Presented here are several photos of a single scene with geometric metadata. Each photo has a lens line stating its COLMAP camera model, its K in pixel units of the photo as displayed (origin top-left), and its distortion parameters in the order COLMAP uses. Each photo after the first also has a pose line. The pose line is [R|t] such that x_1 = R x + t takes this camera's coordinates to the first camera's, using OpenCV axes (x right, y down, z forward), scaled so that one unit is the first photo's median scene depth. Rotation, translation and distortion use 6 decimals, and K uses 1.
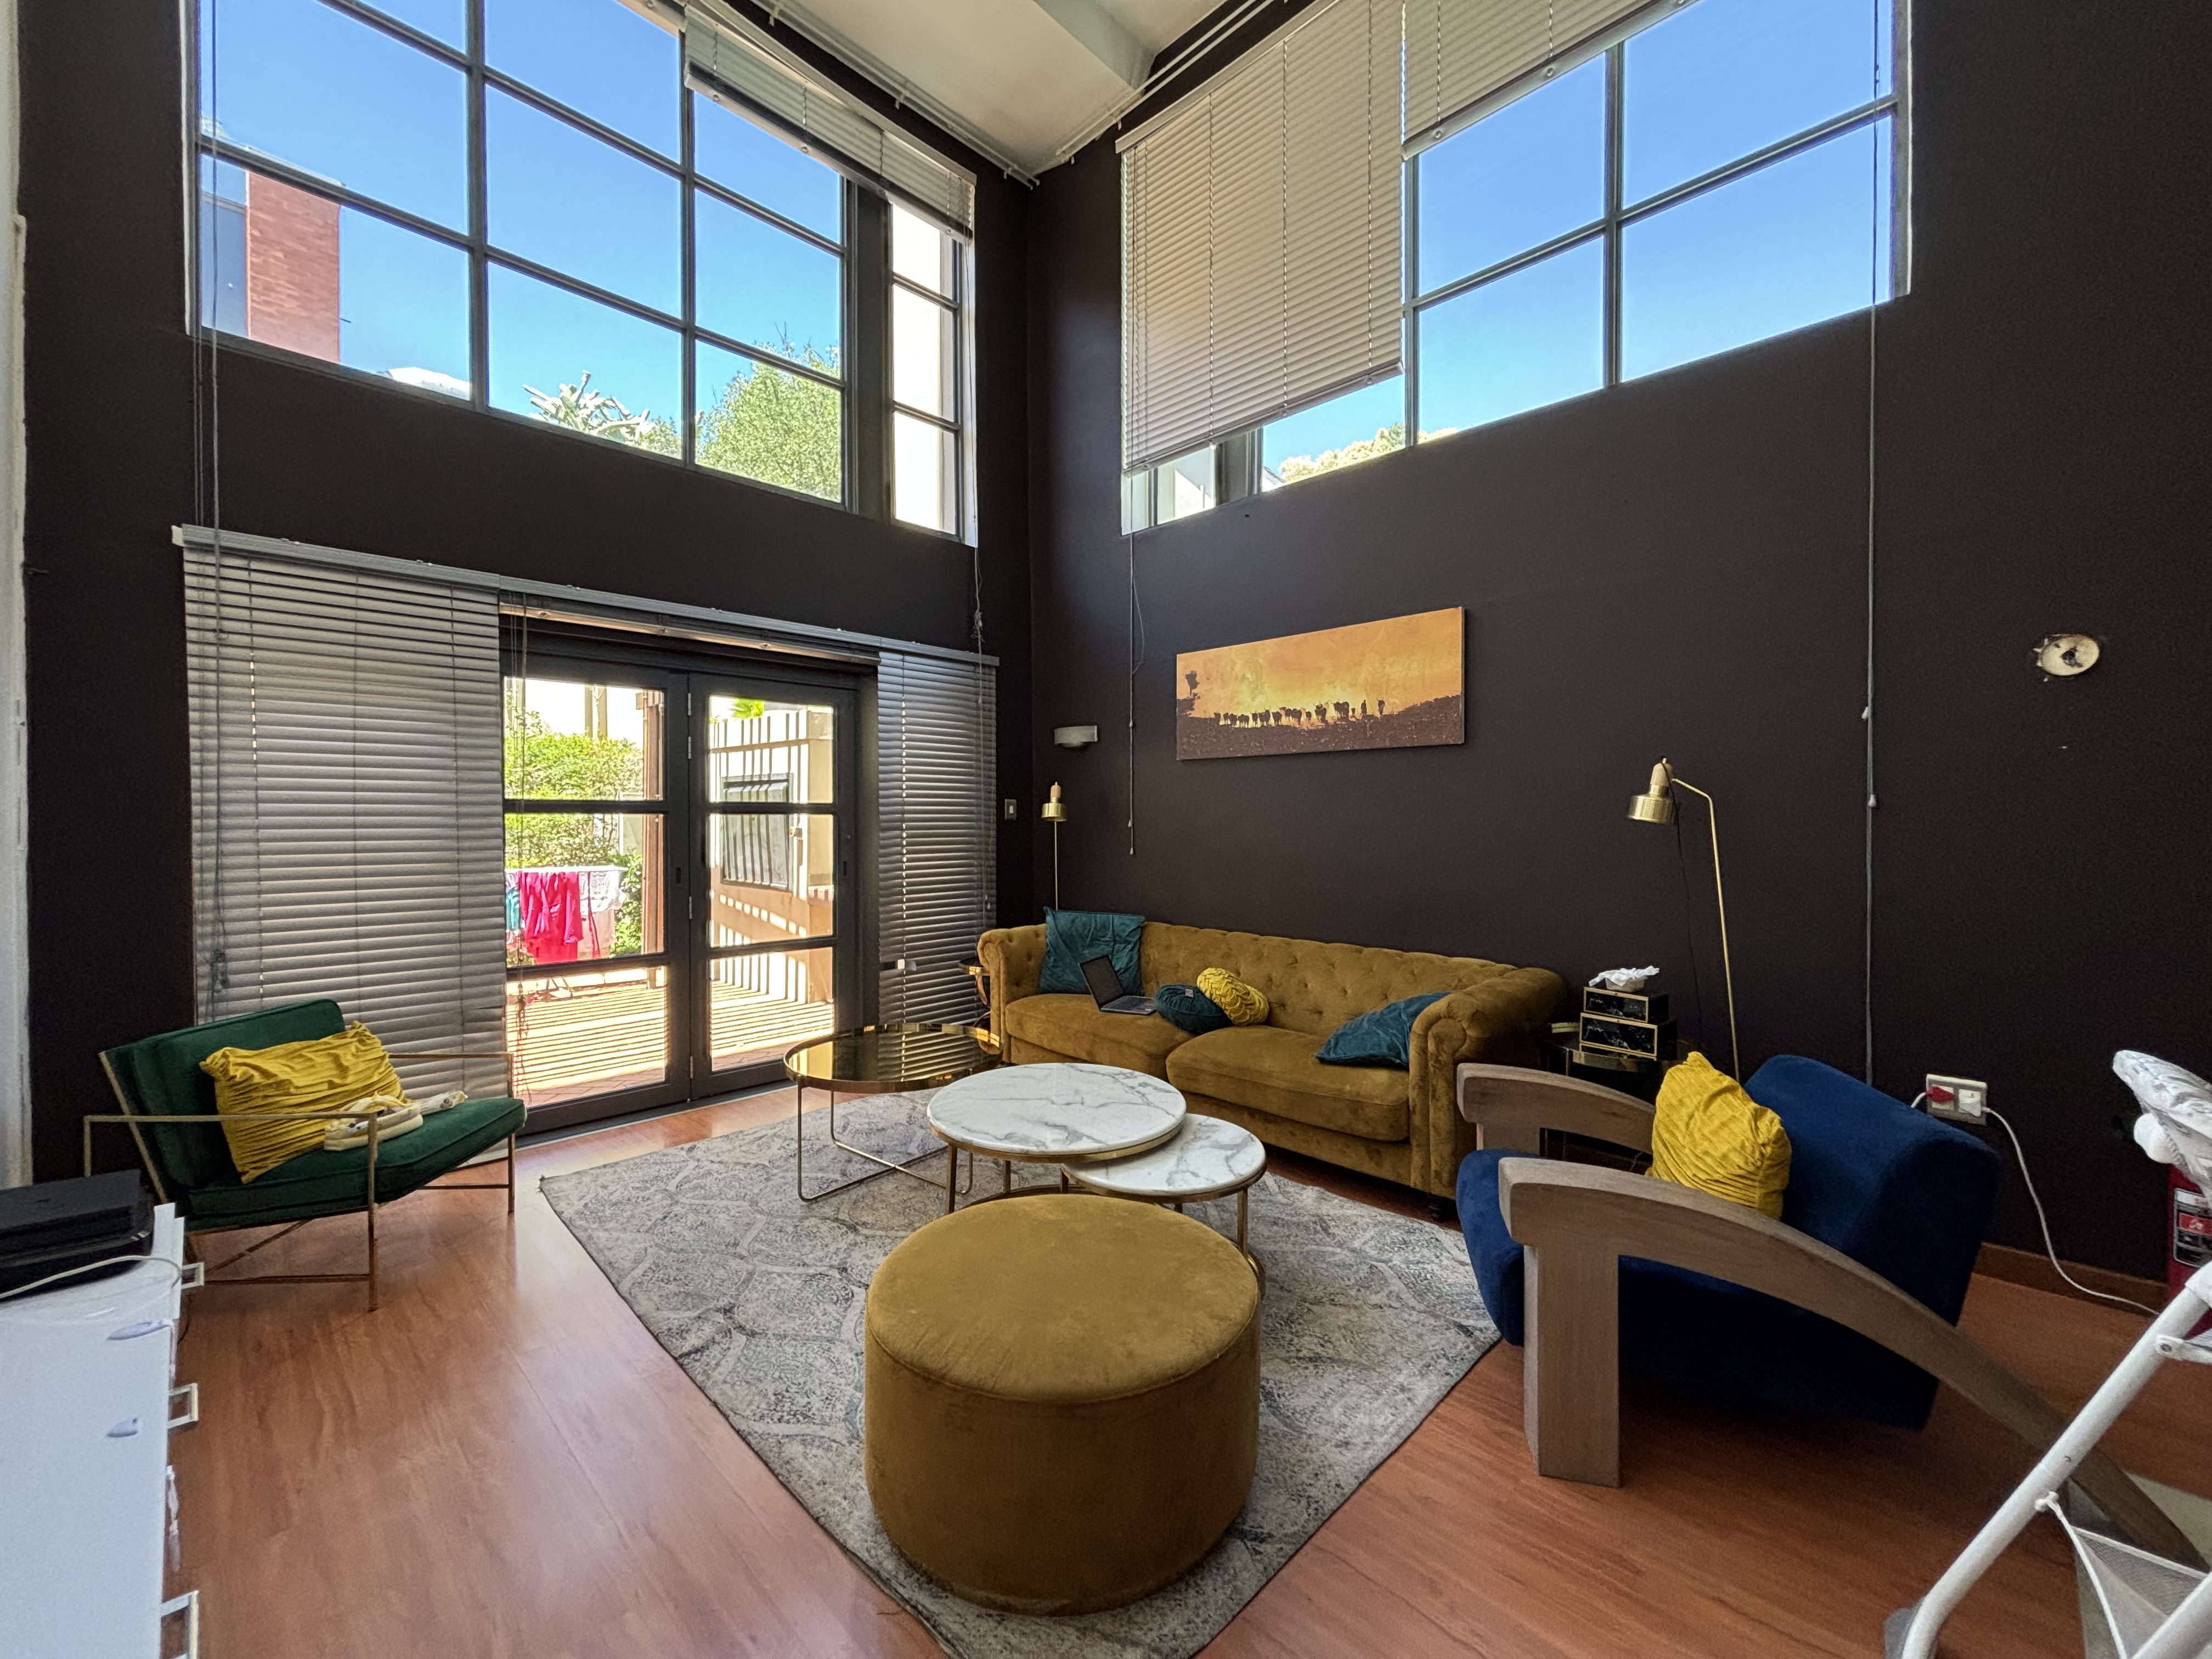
lens RADIAL K [[889.4, 0, 1105.8], [0, 889.4, 823.8], [0, 0, 1]] dist [0.001218, -0.000248]
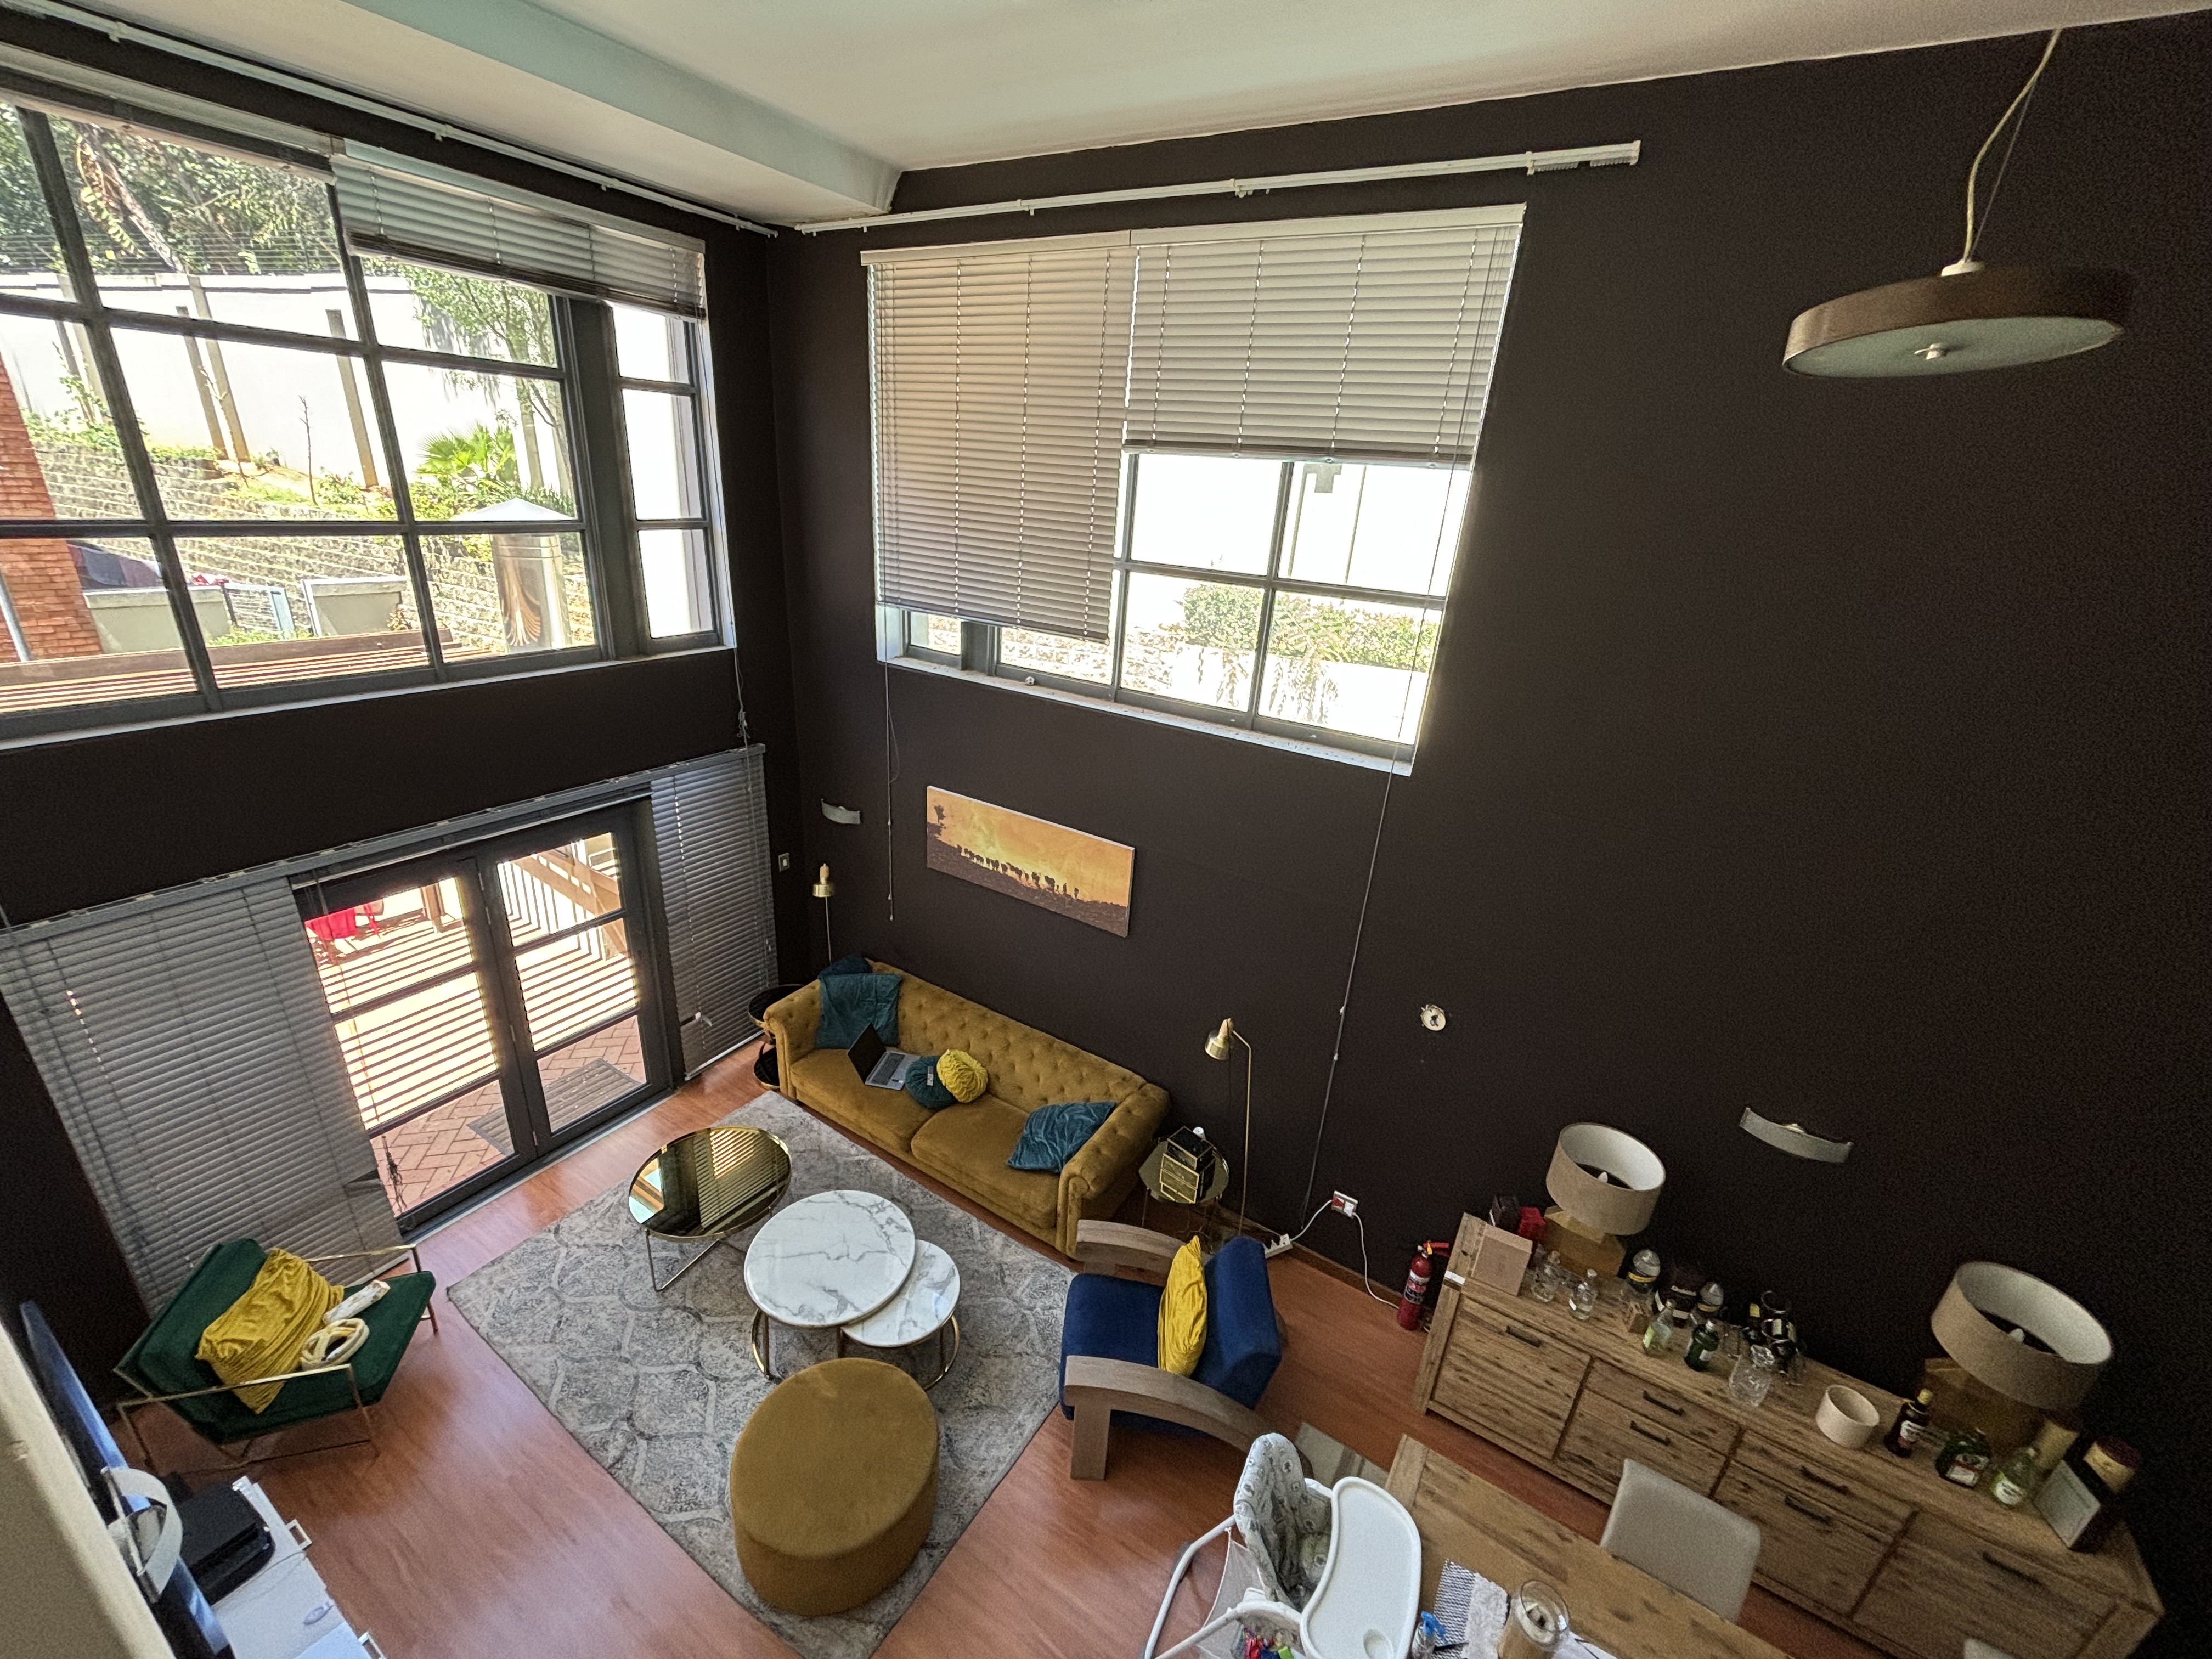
lens RADIAL K [[884.0, 0, 1102.1], [0, 884.0, 831.4], [0, 0, 1]] dist [0.001672, 0.000351]
pose [[0.973167, -0.015554, 0.229575, 0.049424], [-0.071203, 0.928387, 0.364731, -0.780503], [-0.218808, -0.371290, 0.902367, -0.190326]]
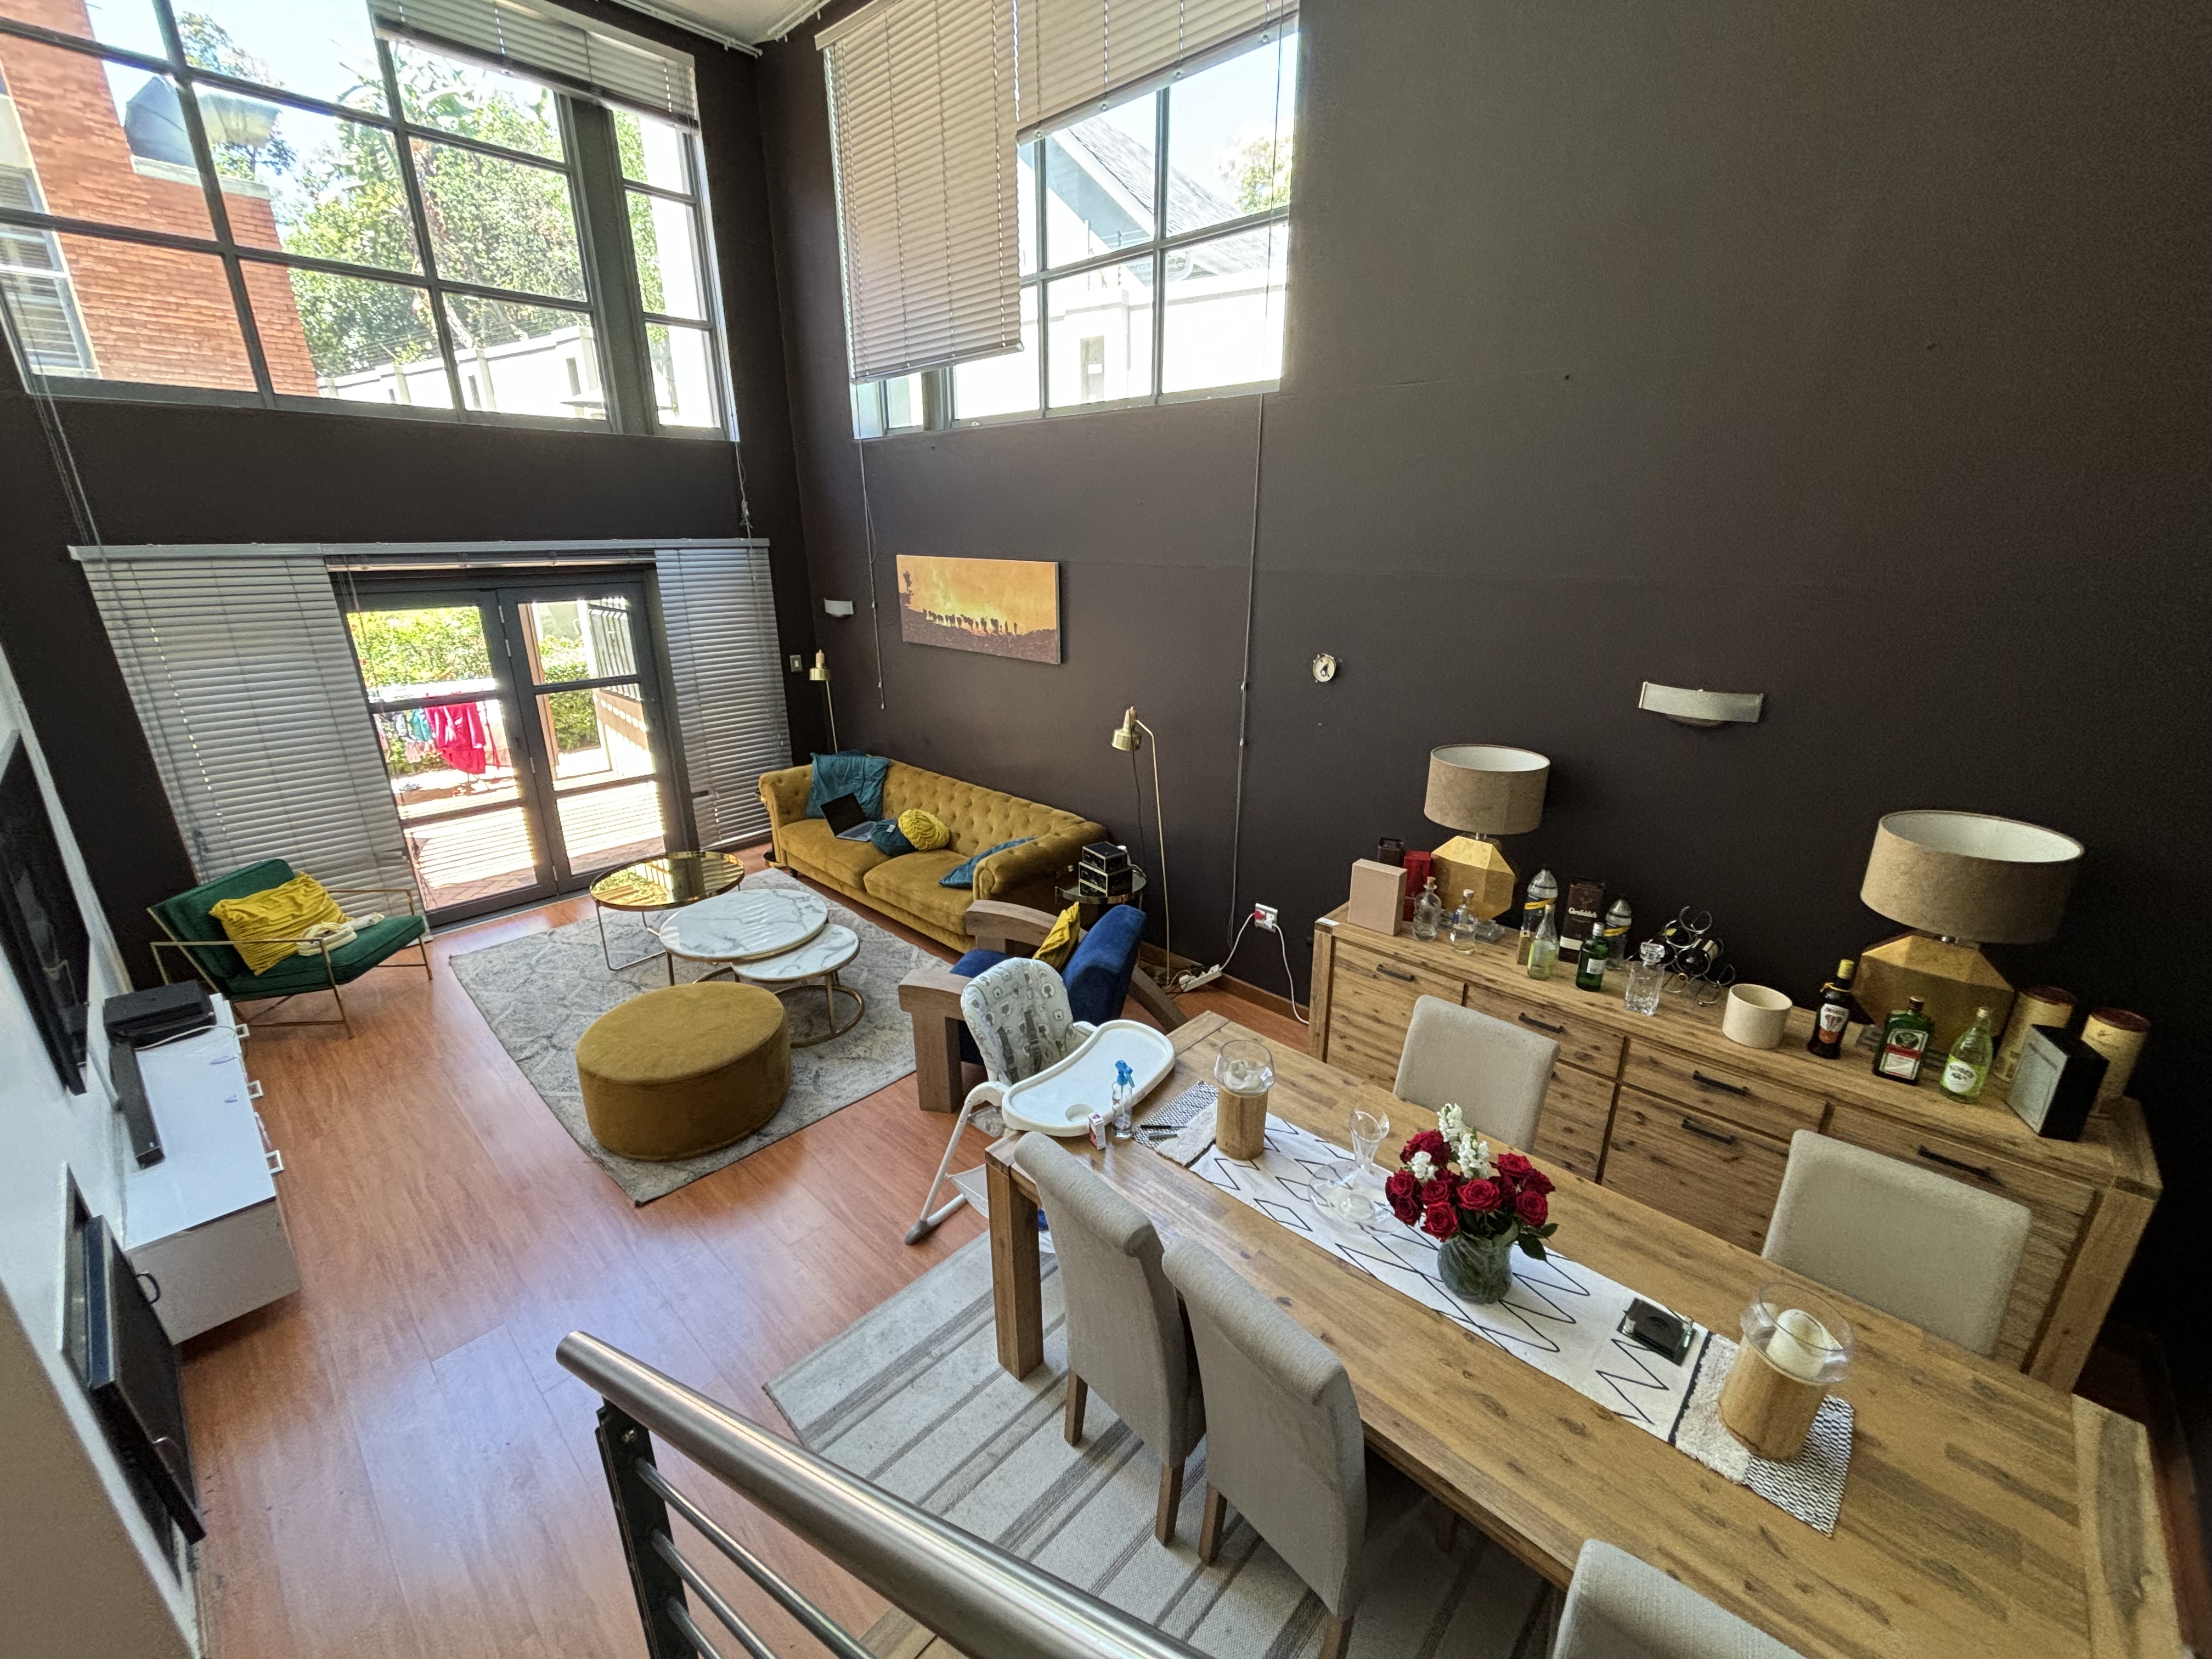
lens RADIAL K [[889.2, 0, 1102.7], [0, 889.2, 826.7], [0, 0, 1]] dist [0.001701, -0.000100]
pose [[0.999798, -0.003902, 0.019731, 0.458401], [-0.002482, 0.949570, 0.313545, -0.295965], [-0.019960, -0.313530, 0.949368, -0.418081]]
